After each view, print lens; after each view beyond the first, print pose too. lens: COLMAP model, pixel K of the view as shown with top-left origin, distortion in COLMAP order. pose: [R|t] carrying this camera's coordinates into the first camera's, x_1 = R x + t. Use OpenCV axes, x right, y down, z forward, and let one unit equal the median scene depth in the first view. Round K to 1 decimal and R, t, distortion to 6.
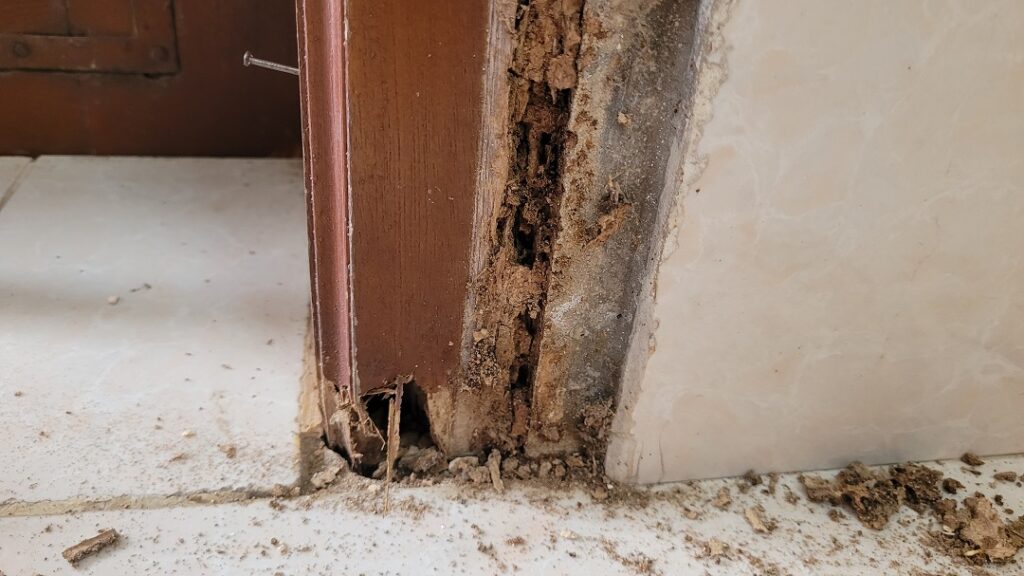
lens RADIAL K [[778.6, 0, 511.9], [0, 778.6, 295.5], [0, 0, 1]] dist [-0.026028, -0.014639]
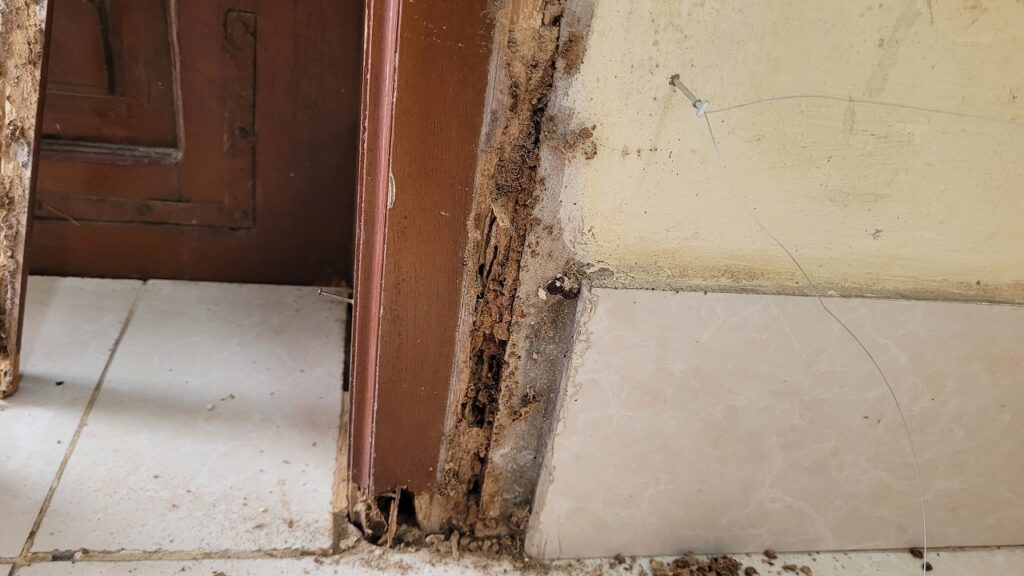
lens RADIAL K [[778.6, 0, 513.1], [0, 778.6, 282.7], [0, 0, 1]] dist [-0.026028, -0.014639]
pose [[0.998105, 0.061309, -0.005340, 0.074614], [-0.061450, 0.997582, -0.032464, -0.270674], [0.003337, 0.032730, 0.999459, -0.613443]]
